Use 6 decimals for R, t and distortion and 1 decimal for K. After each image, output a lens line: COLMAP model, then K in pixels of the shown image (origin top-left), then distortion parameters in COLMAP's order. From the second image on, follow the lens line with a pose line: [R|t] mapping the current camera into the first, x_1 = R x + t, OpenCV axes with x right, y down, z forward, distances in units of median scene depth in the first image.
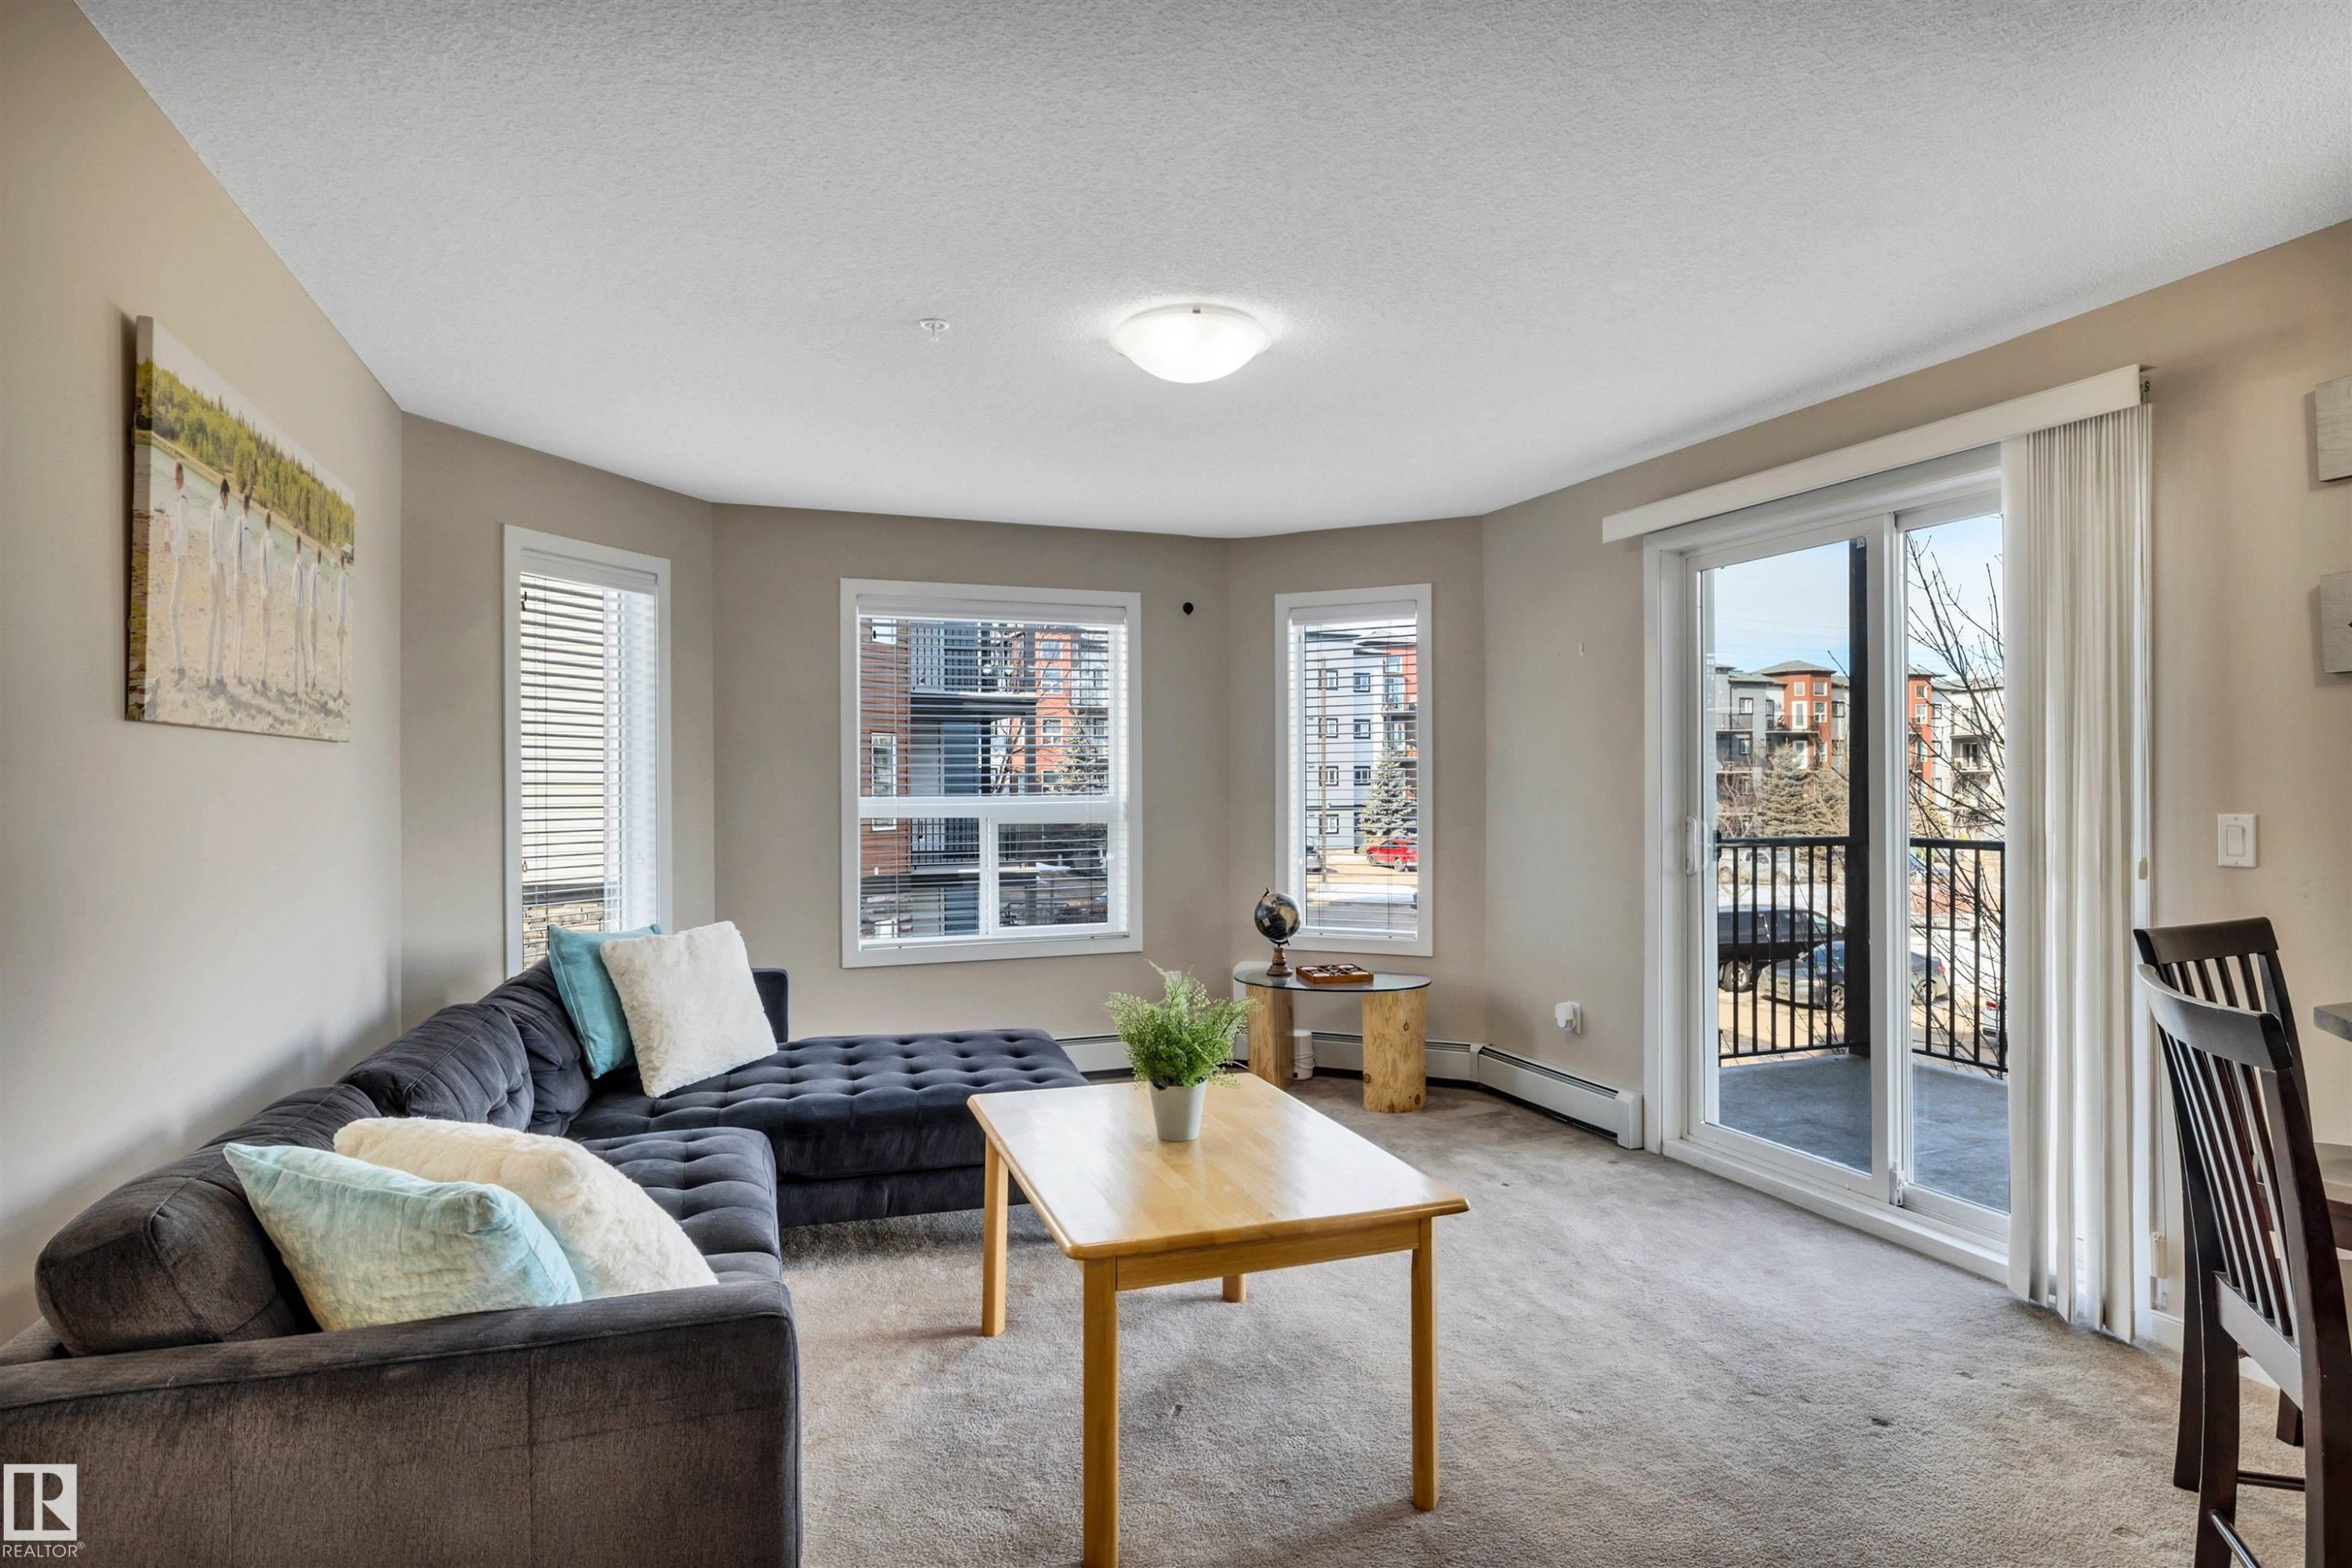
lens RADIAL K [[1224.1, 0, 1166.6], [0, 1224.1, 779.1], [0, 0, 1]] dist [-0.007269, 0.000767]
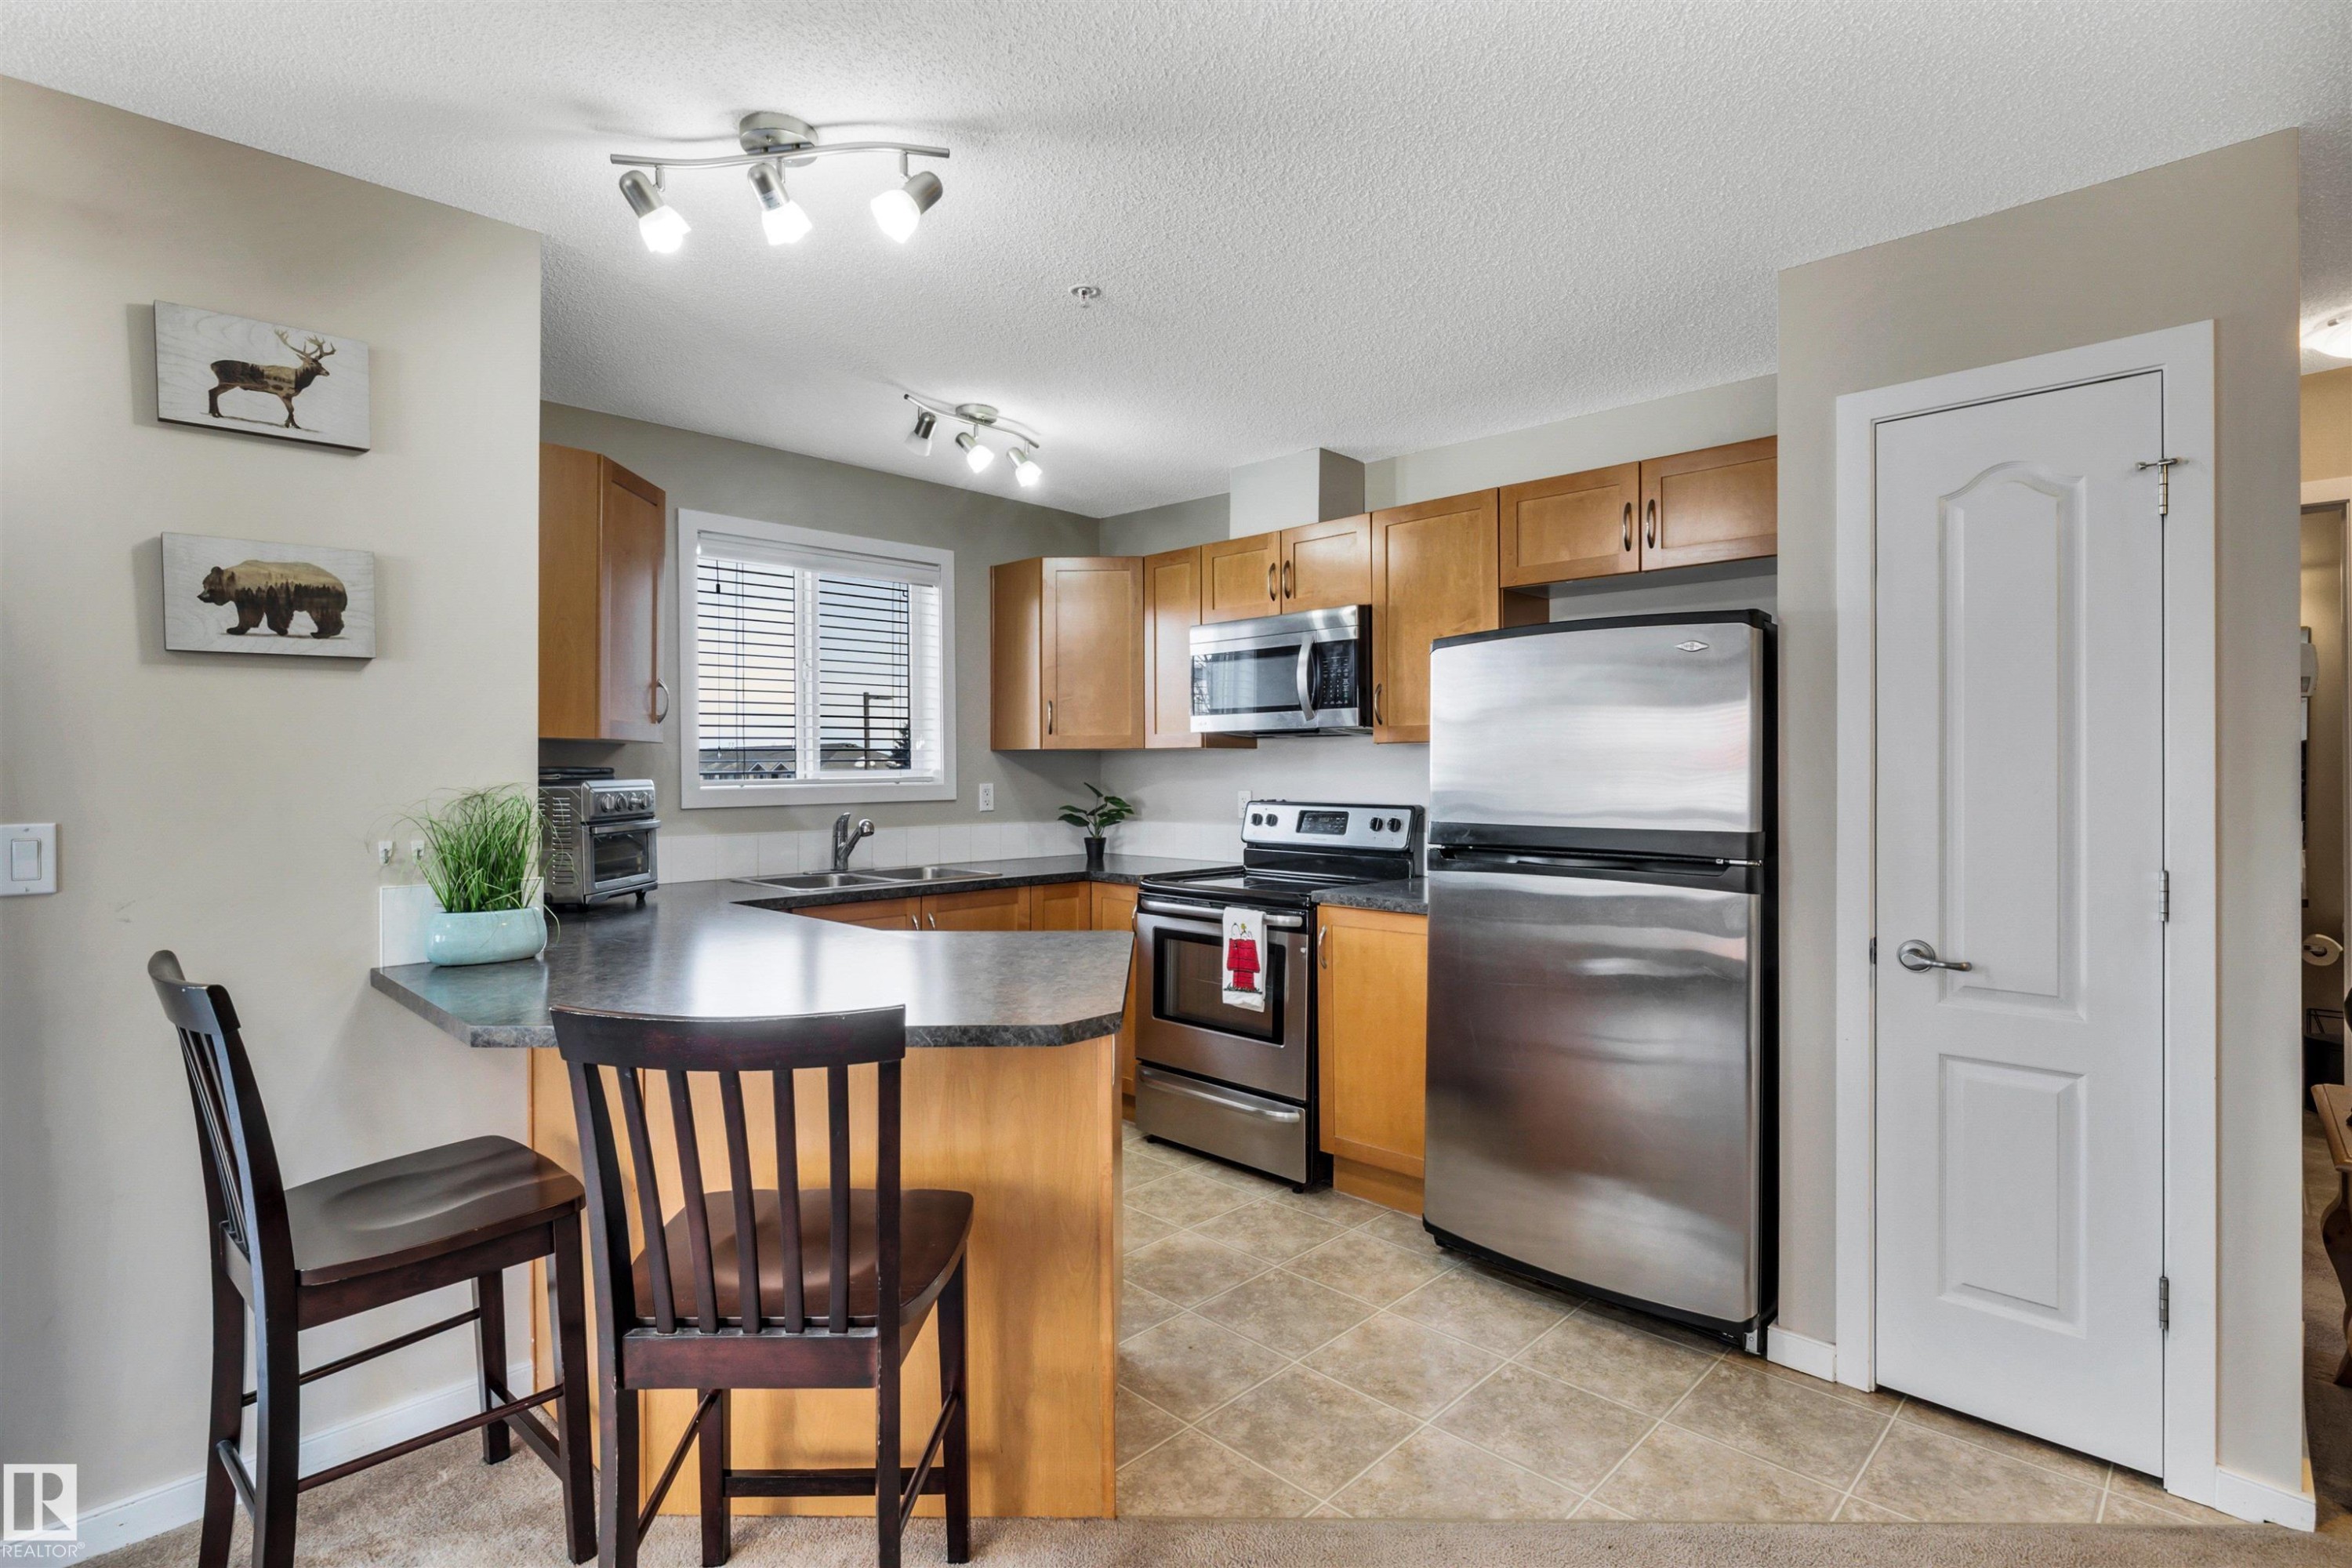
lens RADIAL K [[1142.9, 0, 1169.0], [0, 1142.9, 775.1], [0, 0, 1]] dist [-0.004281, 0.001195]
pose [[-0.410236, 0.003685, 0.911972, -0.044148], [0.005254, 0.999985, -0.001677, 0.004523], [-0.911964, 0.004104, -0.410249, 0.707580]]
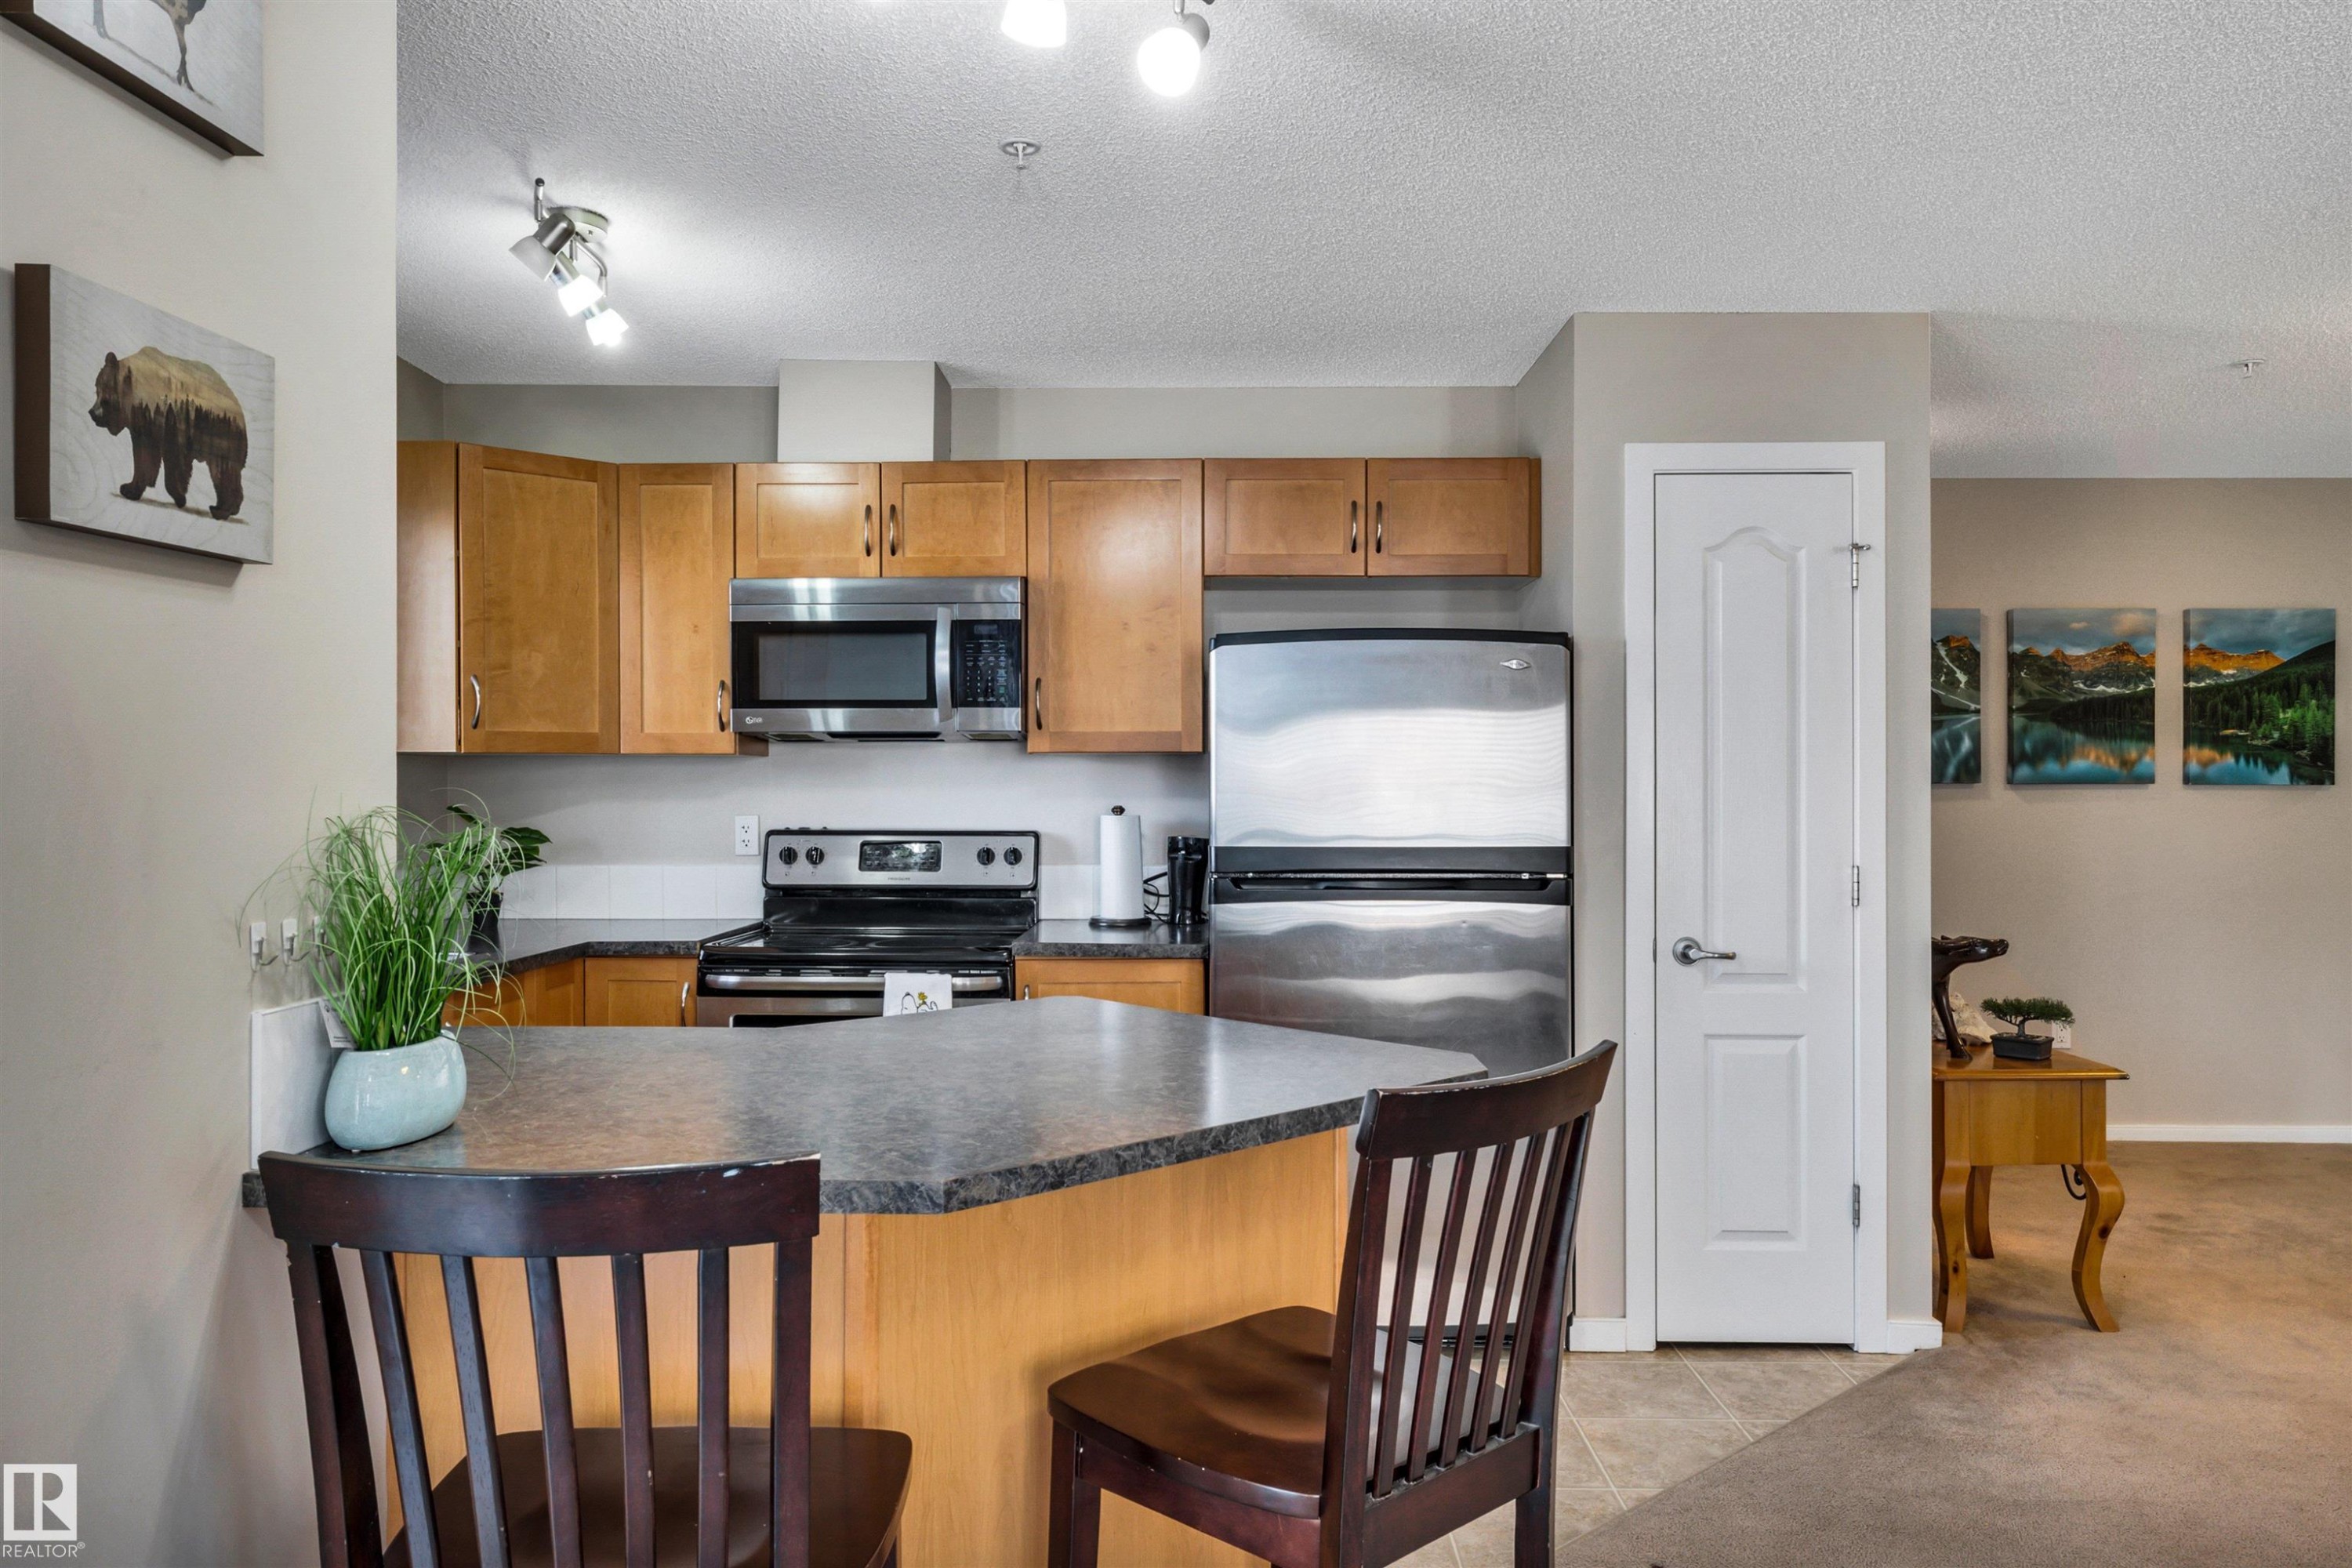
lens RADIAL K [[1626.1, 0, 1180.8], [0, 1626.1, 790.1], [0, 0, 1]] dist [-0.000082, -0.000119]
pose [[-0.924278, 0.006045, 0.381672, 0.434216], [0.006638, 0.999978, 0.000238, 0.001043], [-0.381662, 0.002754, -0.924298, 1.365269]]
